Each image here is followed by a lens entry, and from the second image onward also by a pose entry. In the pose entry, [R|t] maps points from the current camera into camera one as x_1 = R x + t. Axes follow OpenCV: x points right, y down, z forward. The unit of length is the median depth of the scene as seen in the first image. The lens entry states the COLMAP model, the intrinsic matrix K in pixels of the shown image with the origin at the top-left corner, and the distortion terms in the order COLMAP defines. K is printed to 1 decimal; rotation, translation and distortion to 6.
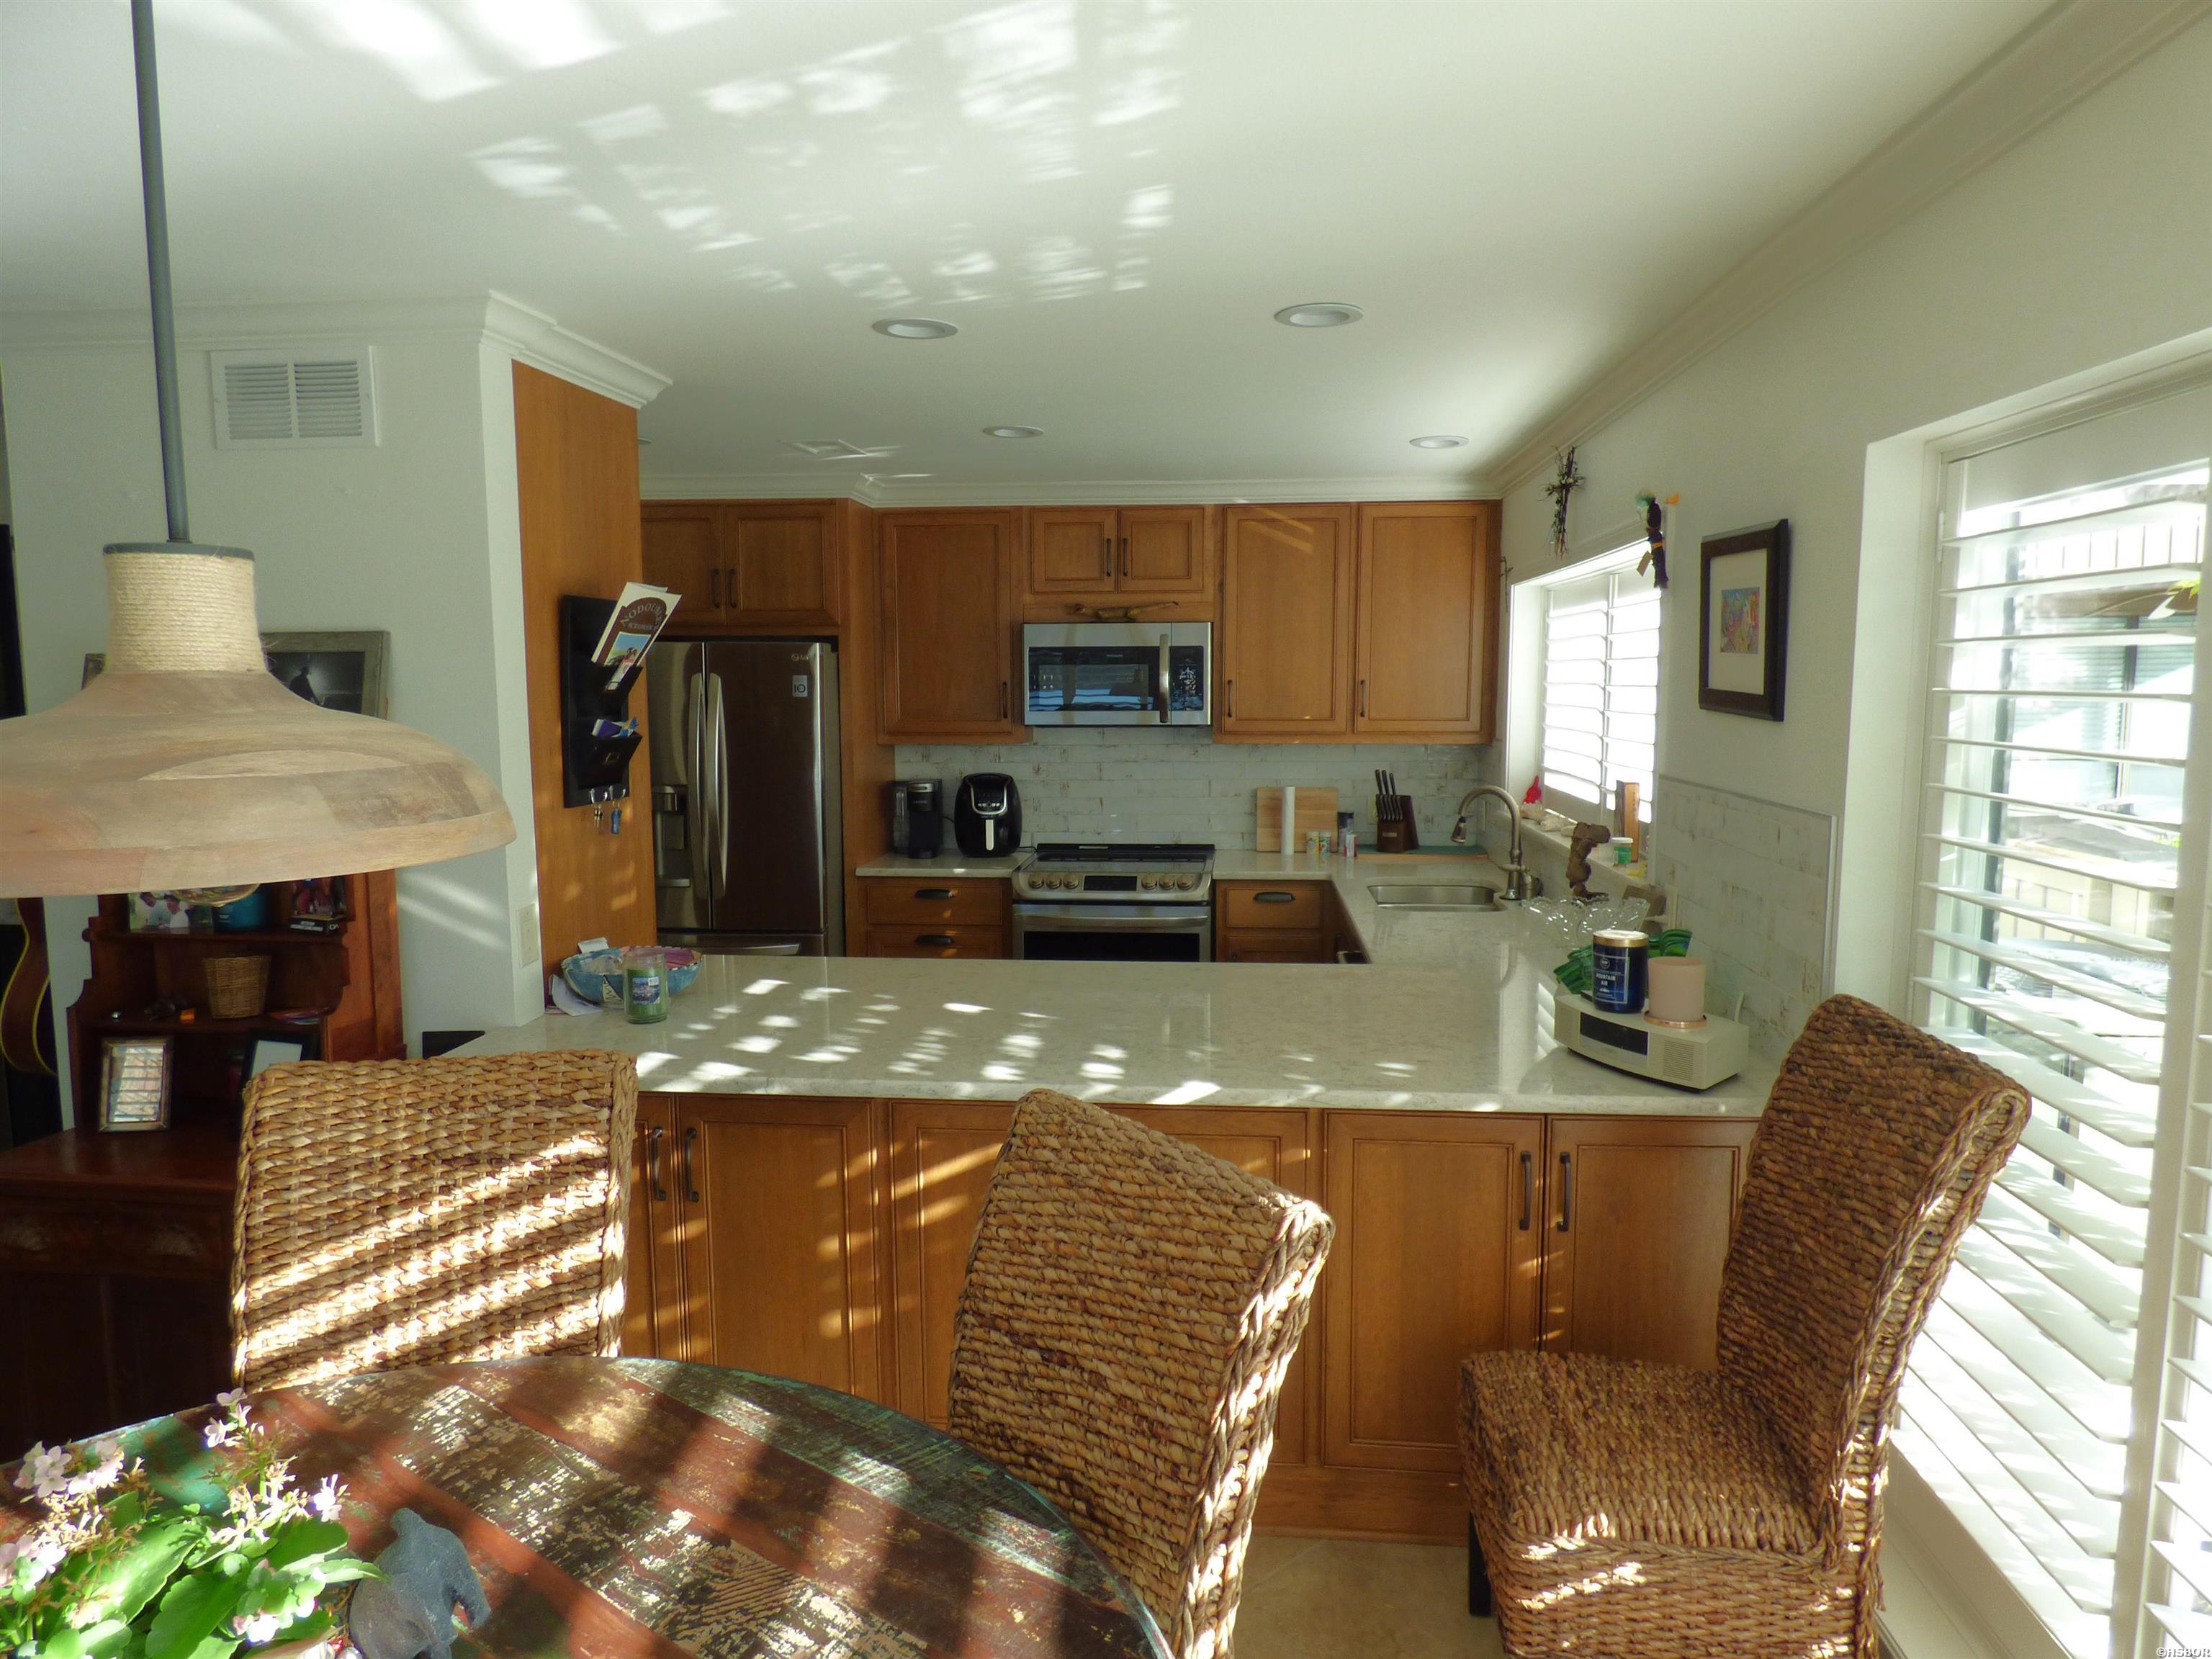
lens RADIAL K [[1354.4, 0, 1109.4], [0, 1354.4, 839.0], [0, 0, 1]] dist [-0.000112, -0.006824]
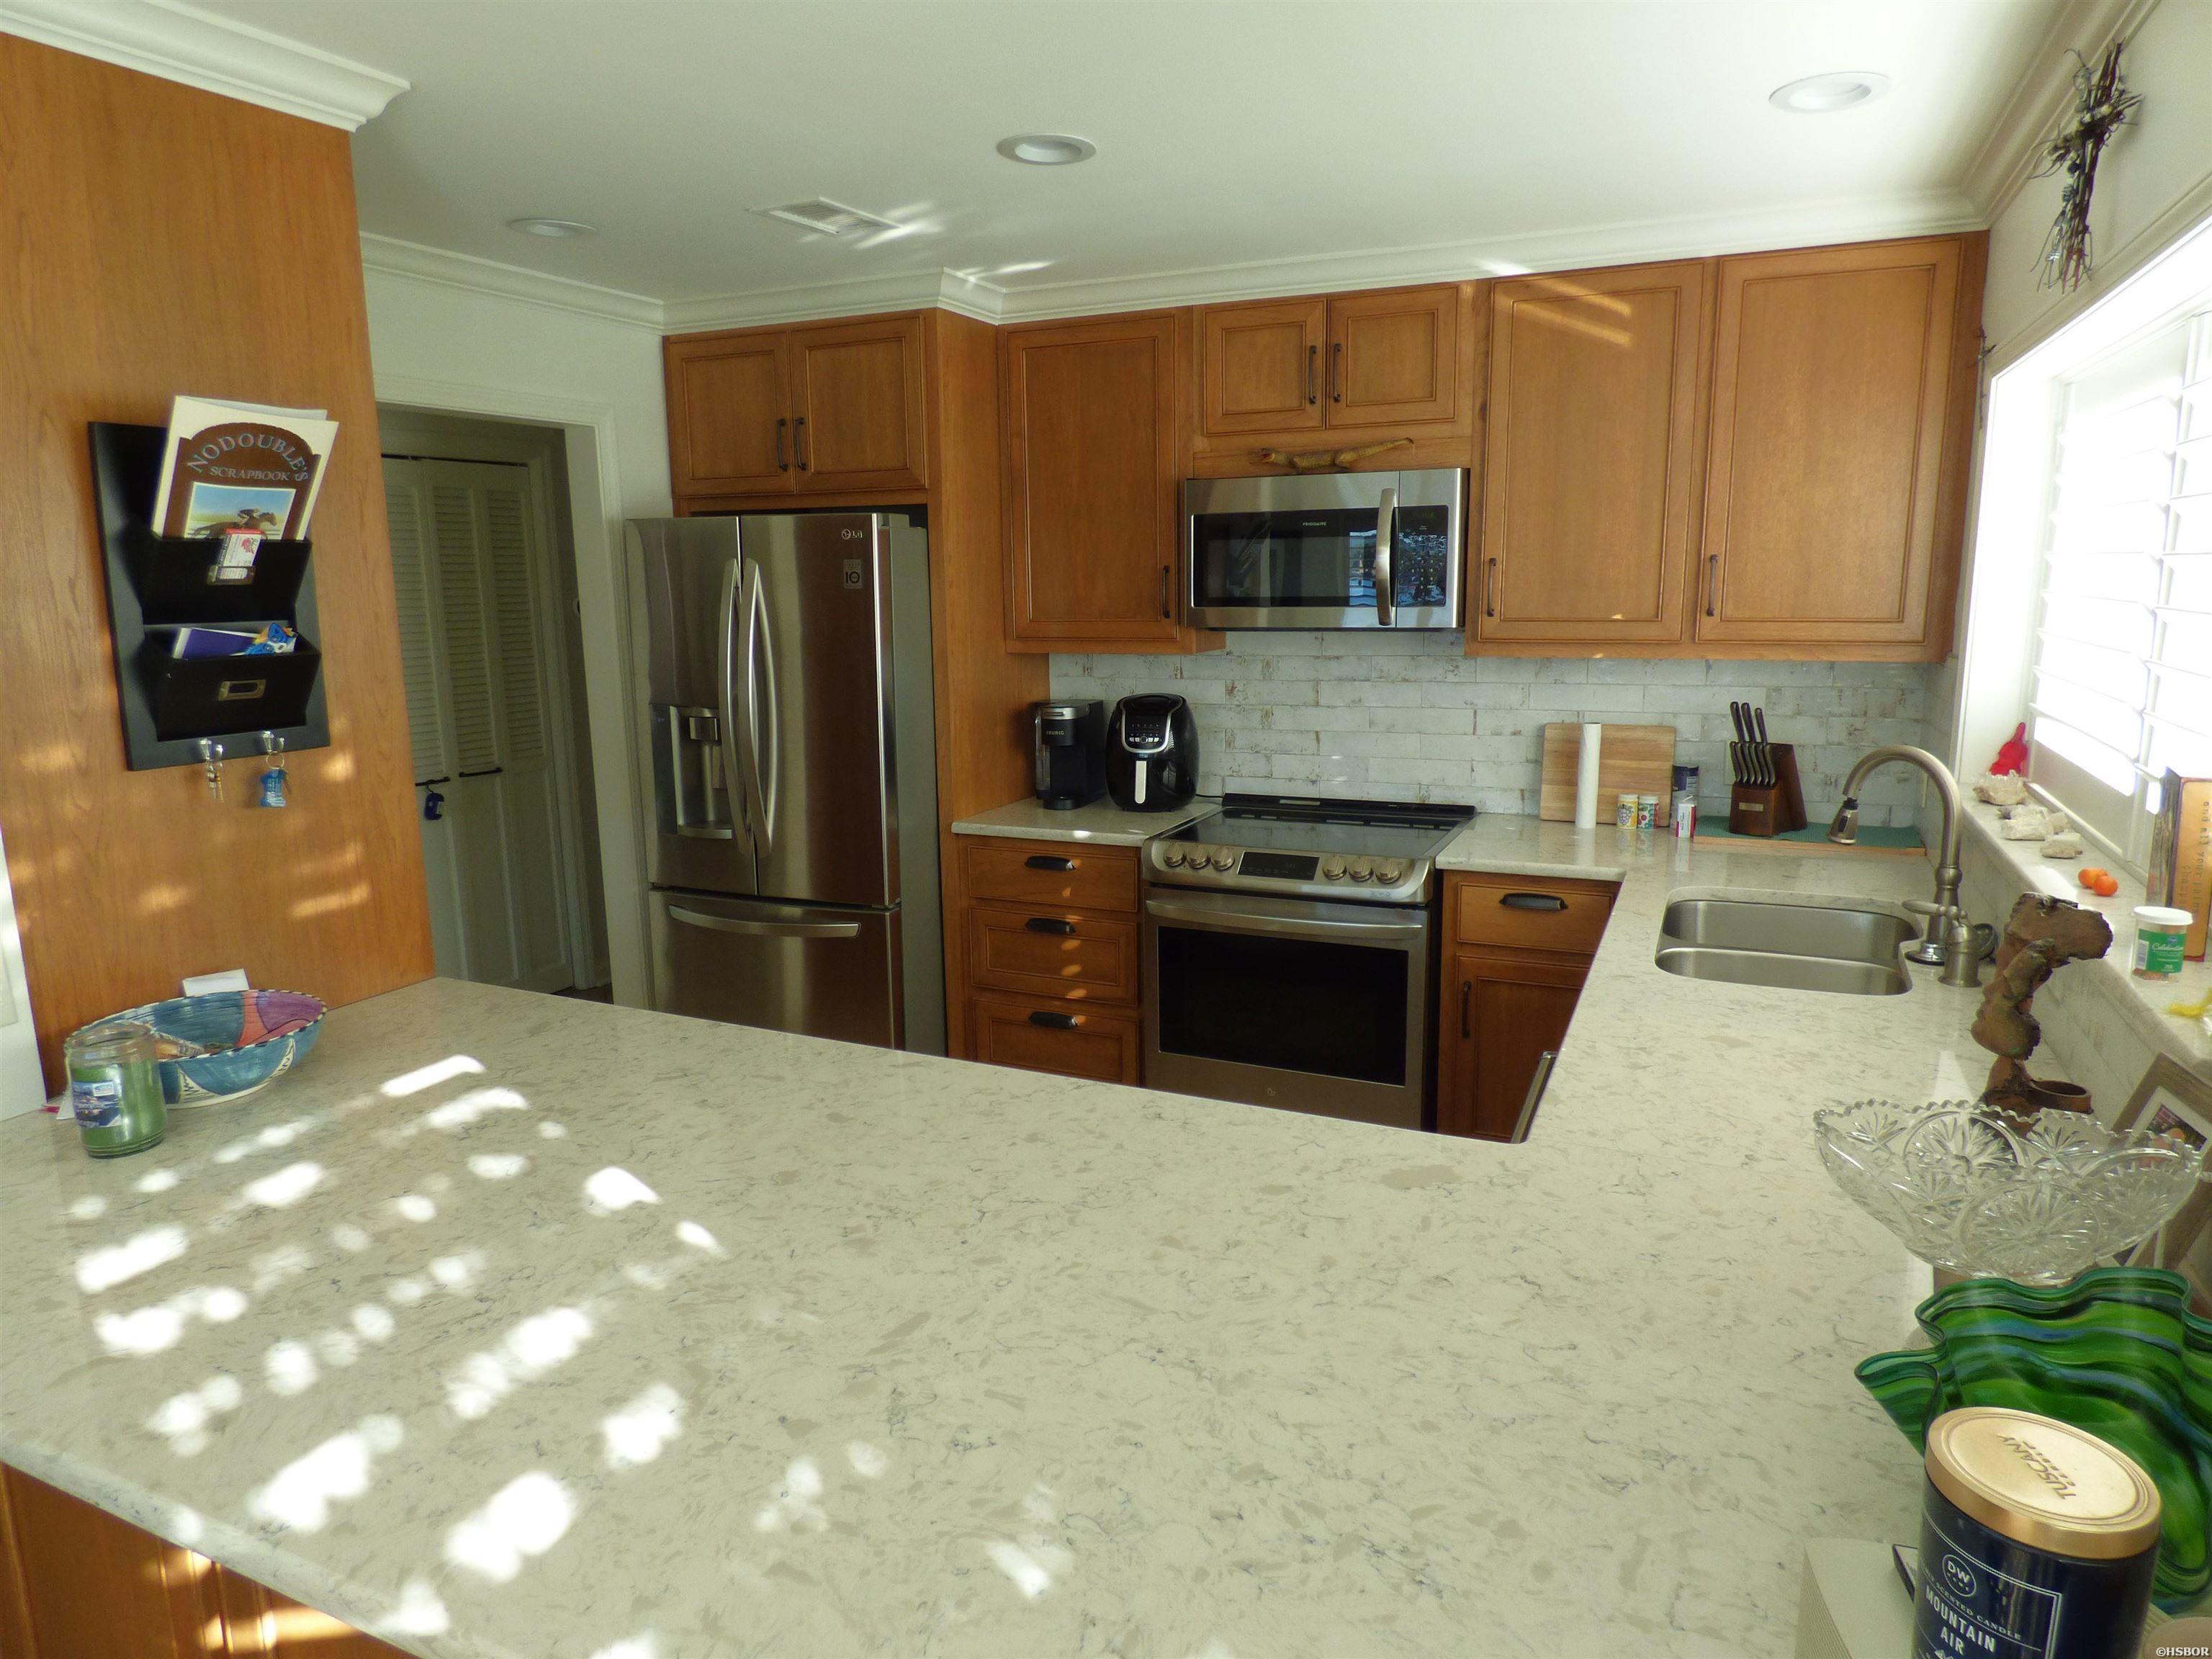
lens RADIAL K [[1354.4, 0, 1120.0], [0, 1354.4, 821.9], [0, 0, 1]] dist [-0.000112, -0.006824]
pose [[0.946554, 0.047935, -0.318965, 0.134360], [-0.026859, 0.997175, 0.070153, -0.032916], [0.321427, -0.057837, 0.945167, 0.328492]]
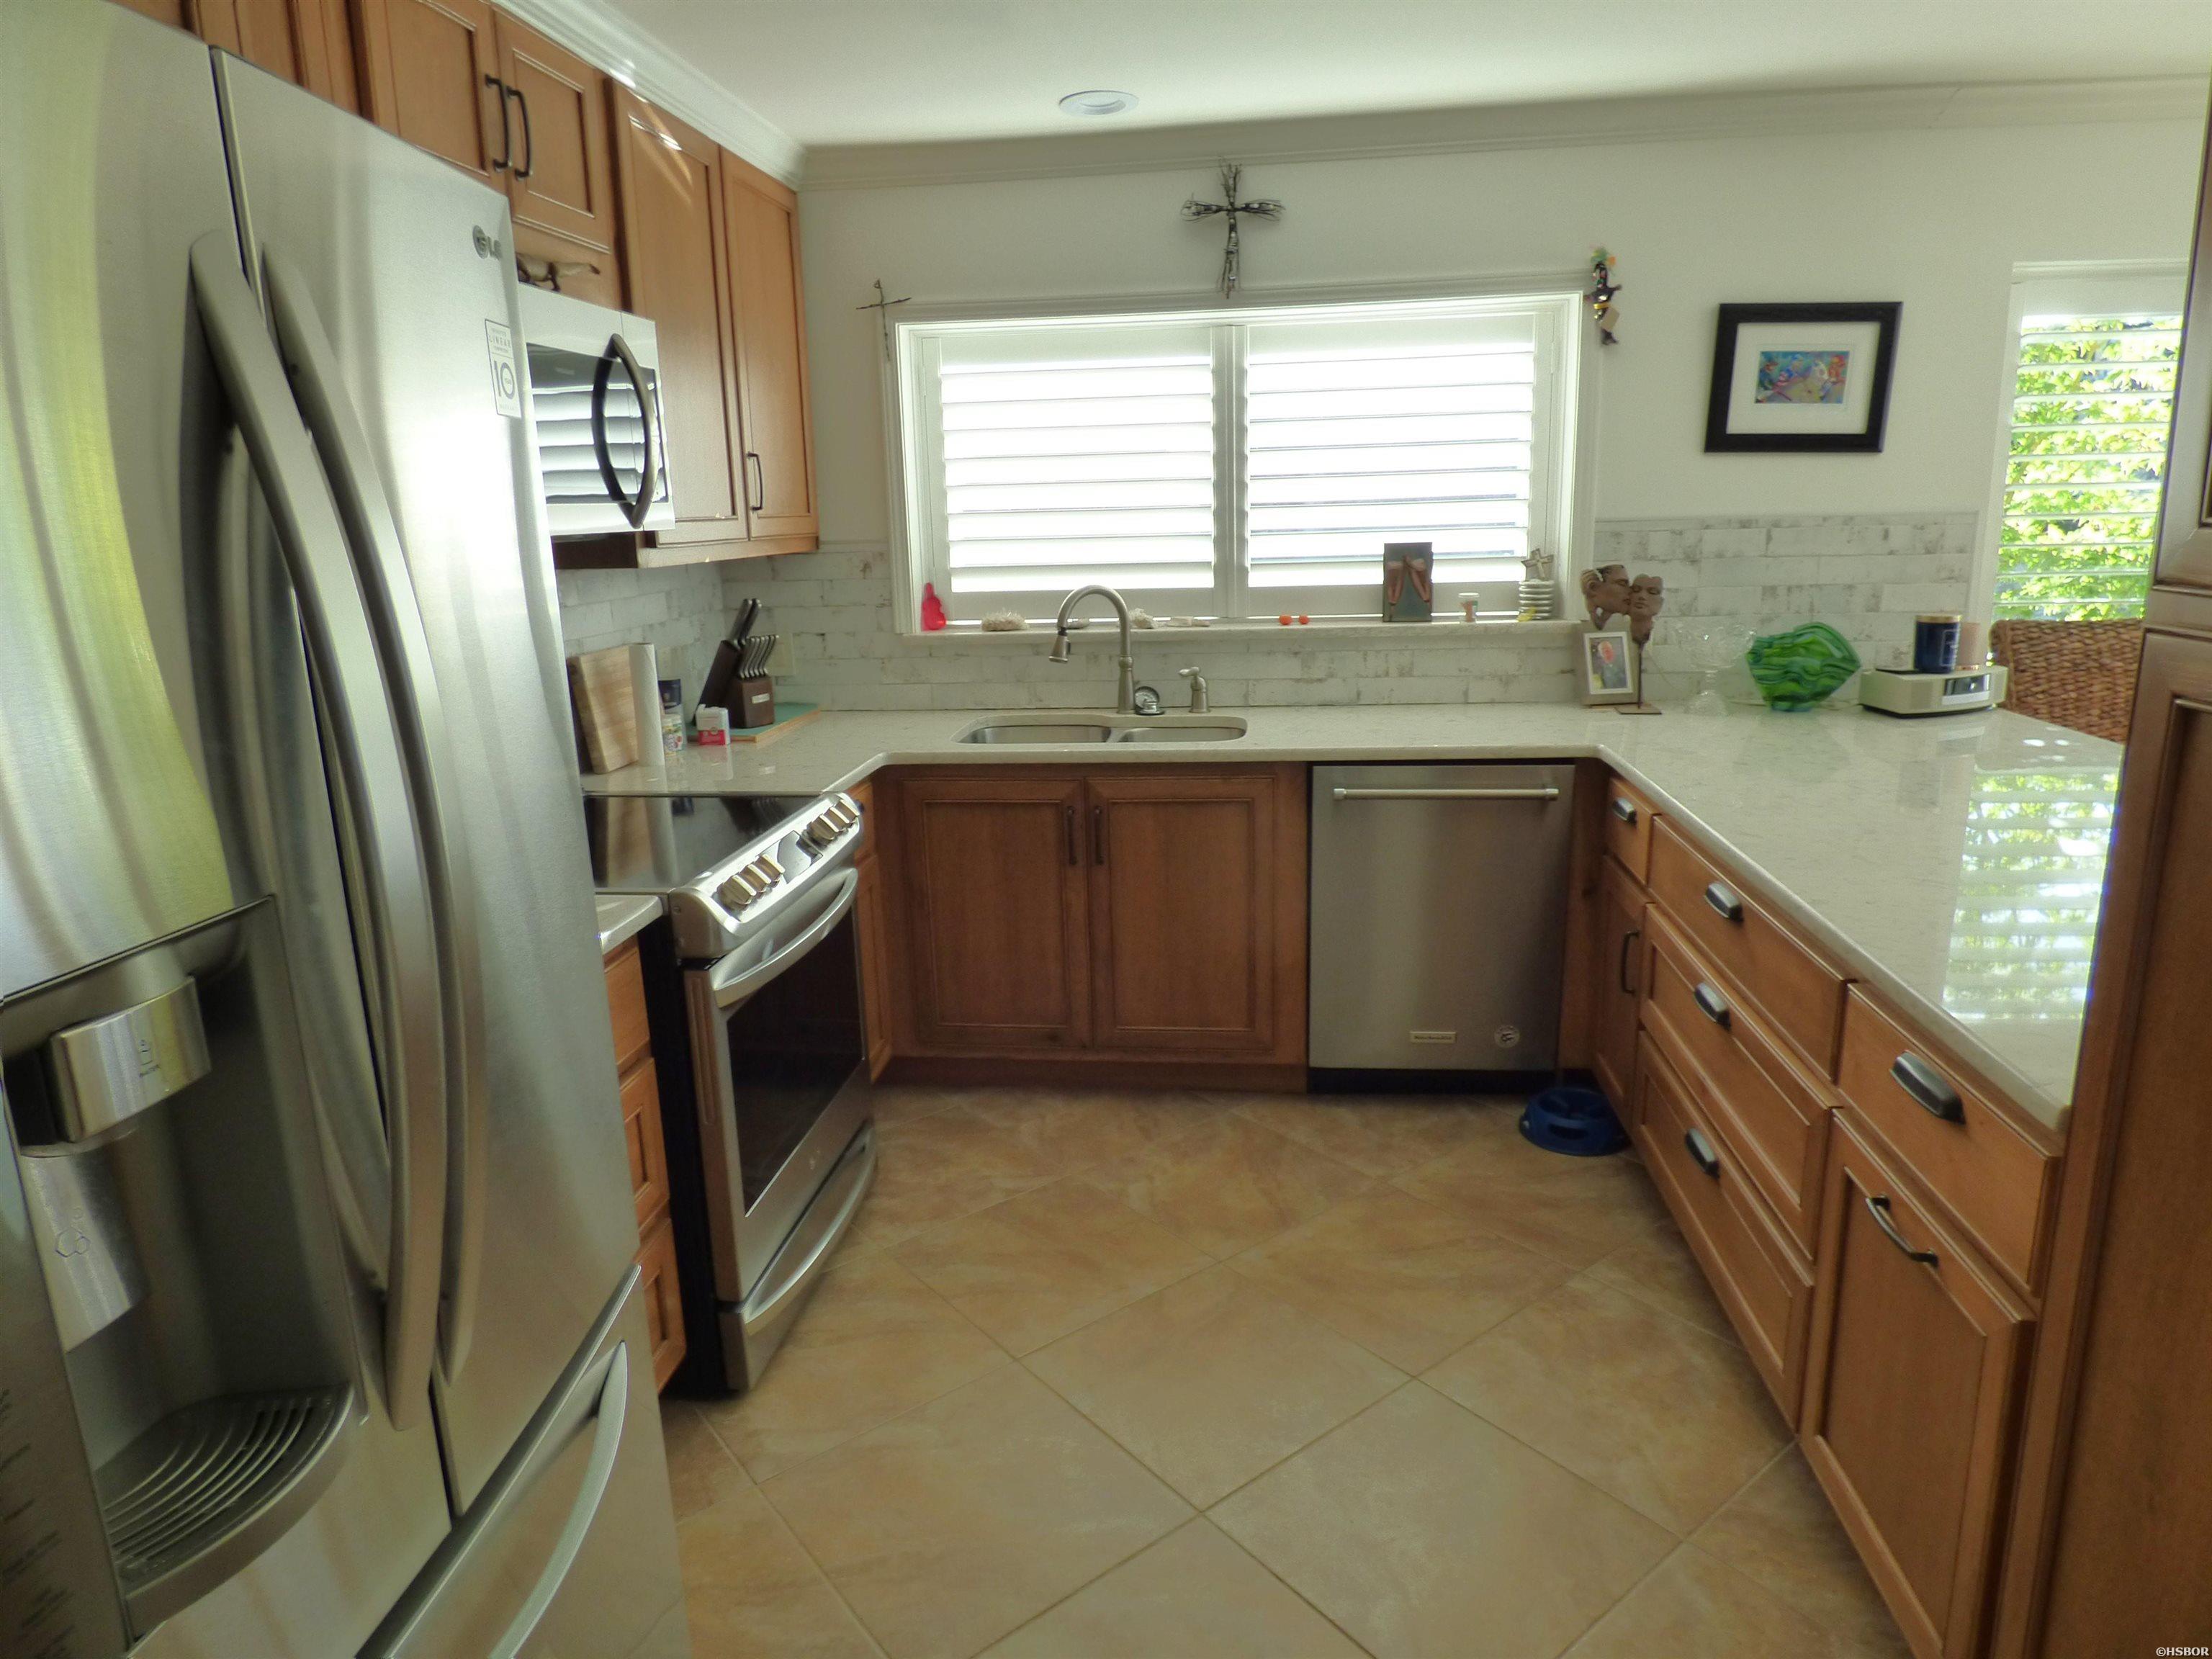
lens RADIAL K [[1354.4, 0, 1113.7], [0, 1354.4, 826.2], [0, 0, 1]] dist [-0.000112, -0.006824]
pose [[0.008834, -0.225708, 0.974155, -0.449267], [0.144340, 0.964278, 0.222110, -0.065267], [-0.989489, 0.138647, 0.041097, 0.835654]]
